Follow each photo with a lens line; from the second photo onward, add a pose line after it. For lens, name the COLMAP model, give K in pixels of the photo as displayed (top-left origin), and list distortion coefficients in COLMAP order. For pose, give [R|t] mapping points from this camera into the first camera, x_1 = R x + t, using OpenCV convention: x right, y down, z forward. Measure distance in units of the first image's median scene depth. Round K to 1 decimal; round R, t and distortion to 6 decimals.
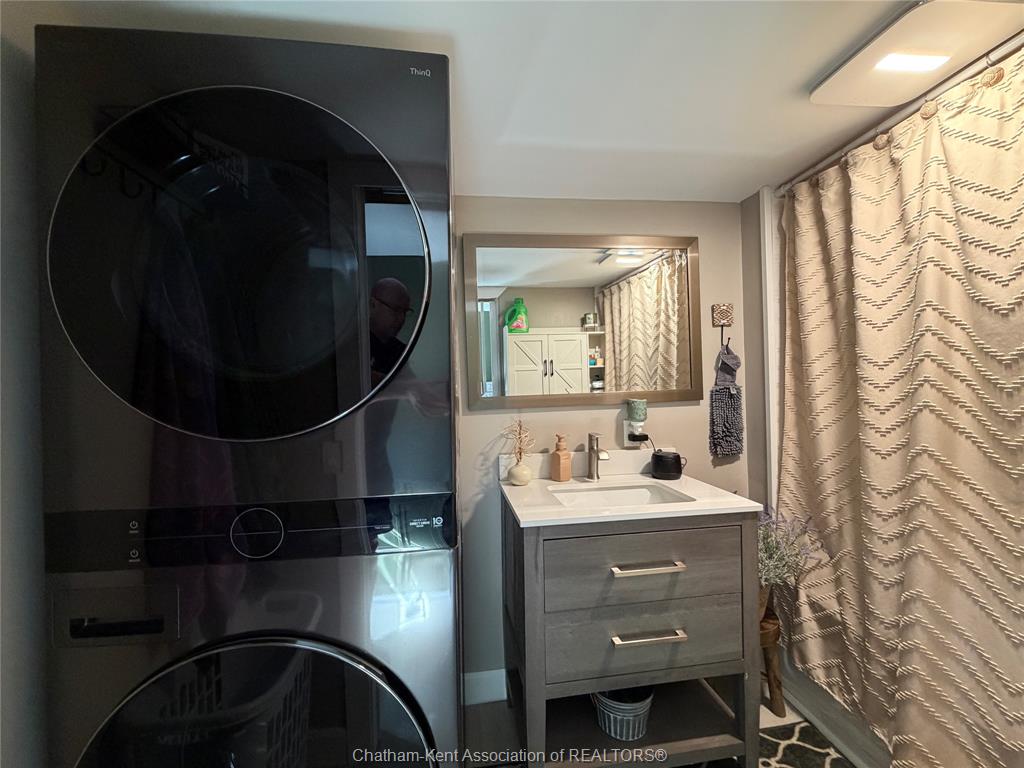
lens RADIAL K [[408.0, 0, 511.8], [0, 408.0, 384.9], [0, 0, 1]] dist [-0.002321, 0.000751]
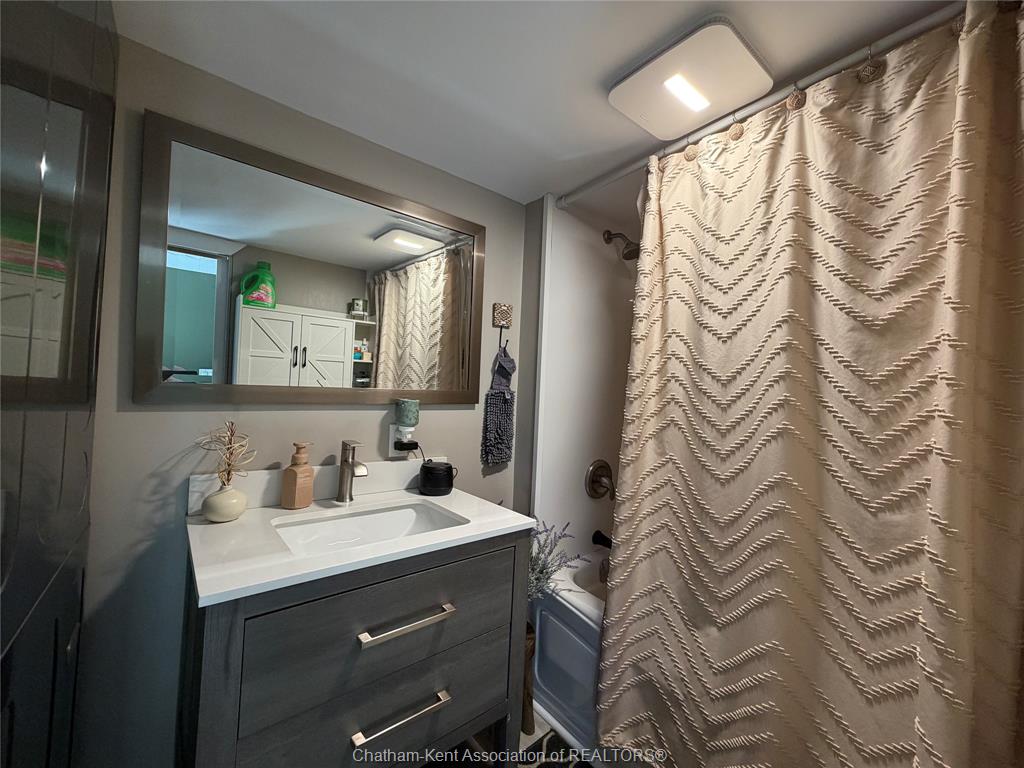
lens RADIAL K [[408.0, 0, 511.2], [0, 408.0, 381.3], [0, 0, 1]] dist [-0.002321, 0.000751]
pose [[0.847537, 0.073534, 0.525618, 0.045775], [-0.065413, 0.997277, -0.034045, 0.012937], [-0.526691, -0.005528, 0.850039, 0.183530]]
